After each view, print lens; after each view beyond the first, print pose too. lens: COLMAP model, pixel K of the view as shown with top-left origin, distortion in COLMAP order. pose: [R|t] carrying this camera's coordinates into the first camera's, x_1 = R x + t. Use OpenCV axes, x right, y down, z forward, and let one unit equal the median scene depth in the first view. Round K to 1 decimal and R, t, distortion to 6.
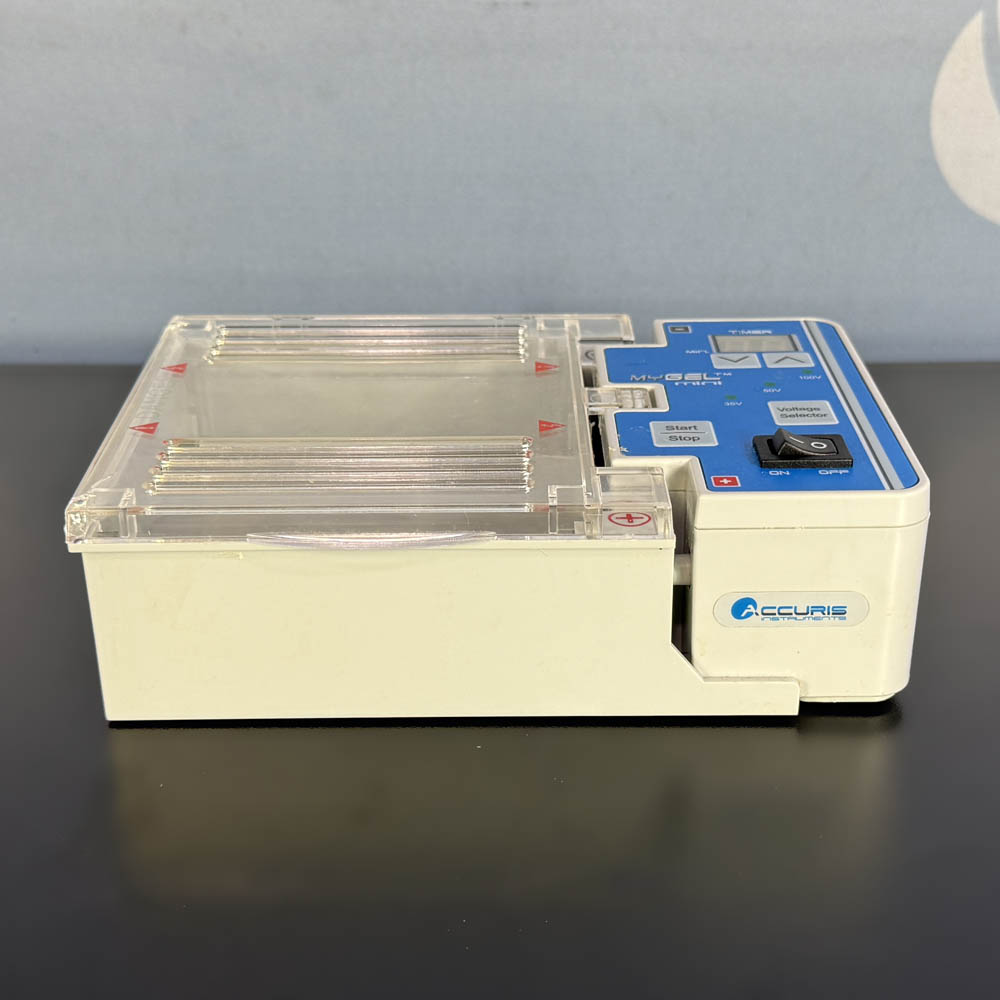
lens RADIAL K [[1655.9, 0, 500.0], [0, 1655.9, 500.0], [0, 0, 1]] dist [-0.006451, -0.215465]
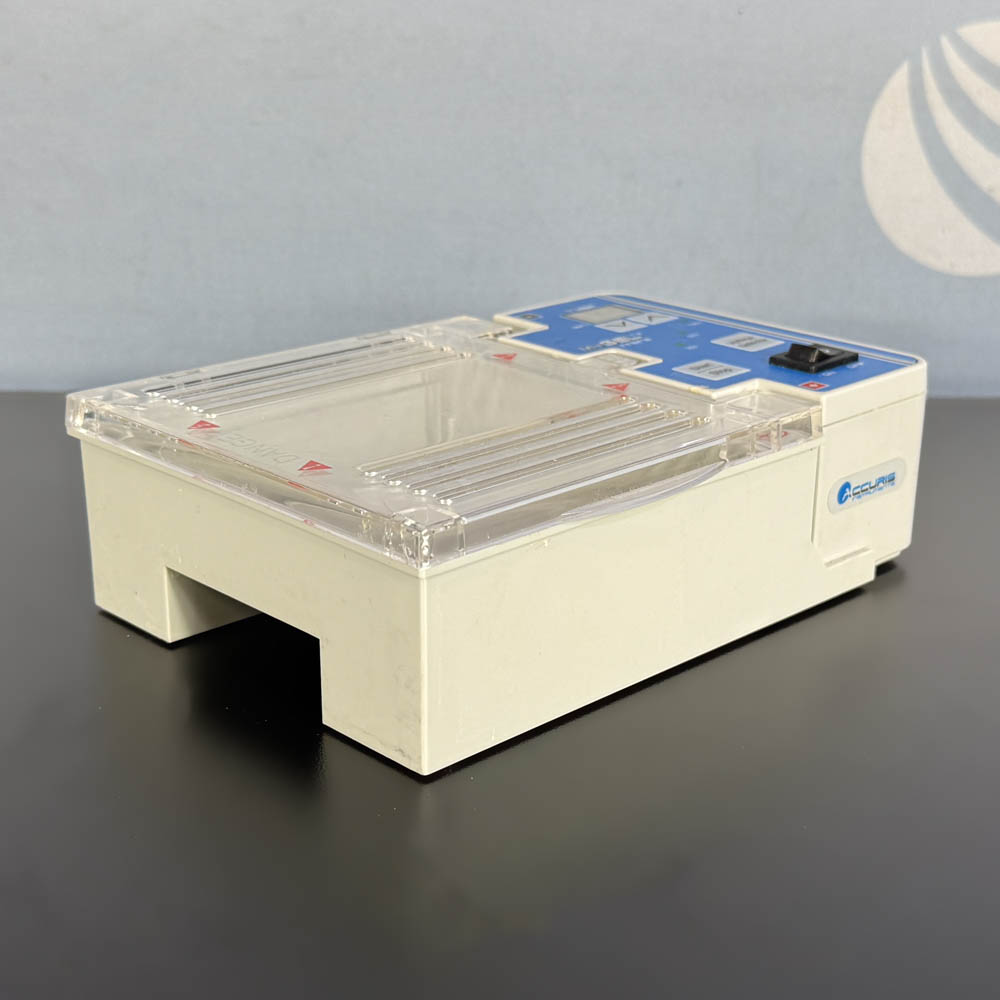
lens RADIAL K [[1655.9, 0, 500.0], [0, 1655.9, 500.0], [0, 0, 1]] dist [-0.006451, -0.215465]
pose [[0.721156, -0.218530, 0.657403, -0.726649], [0.282033, 0.959358, 0.009520, -0.007259], [-0.632765, 0.178544, 0.753479, 0.272210]]
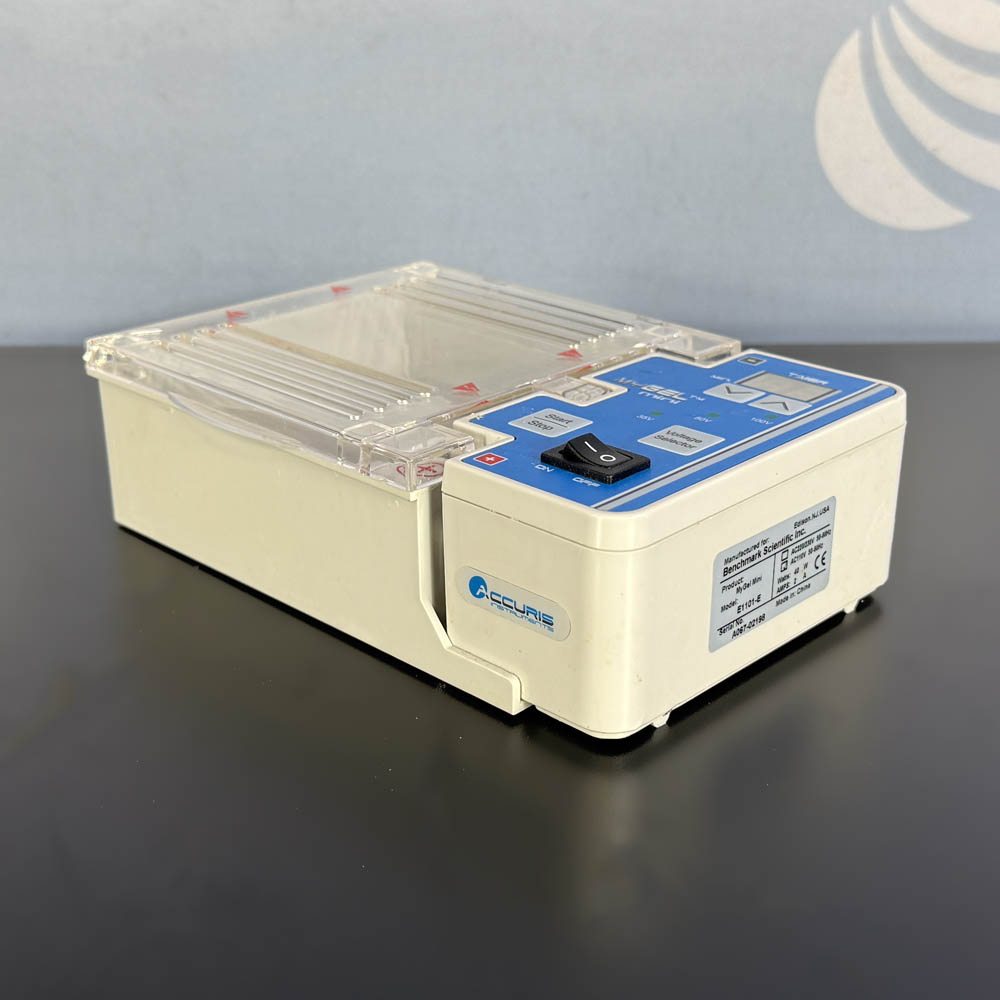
lens RADIAL K [[1554.0, 0, 500.0], [0, 1554.0, 500.0], [0, 0, 1]] dist [-0.031770, -0.045563]
pose [[0.724254, 0.274369, -0.632596, 0.696050], [-0.299293, 0.951586, 0.070063, -0.052154], [0.621192, 0.138588, 0.771306, 0.251843]]
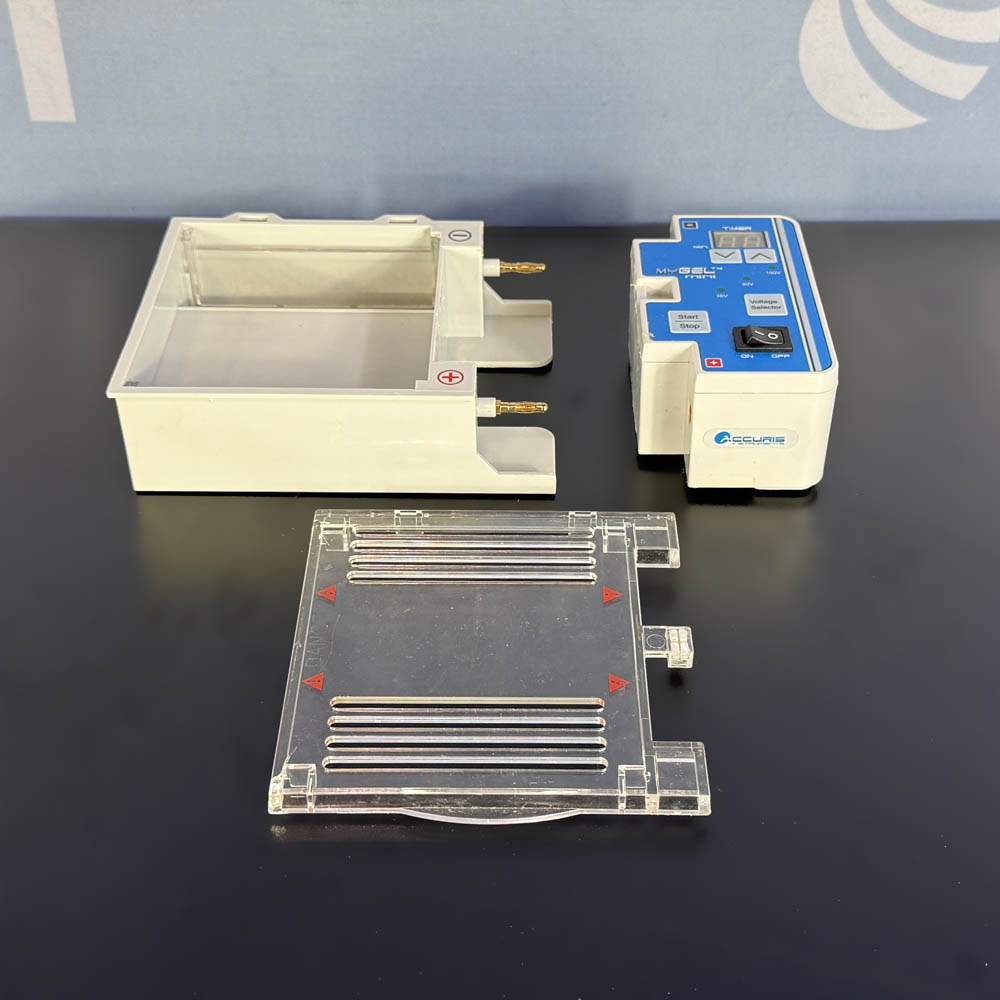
lens RADIAL K [[1554.0, 0, 500.0], [0, 1554.0, 500.0], [0, 0, 1]] dist [-0.031770, -0.045563]
pose [[0.999925, 0.008123, -0.009197, -0.055298], [-0.005689, 0.970987, 0.239064, -0.227190], [0.010873, -0.238994, 0.970960, -0.485353]]
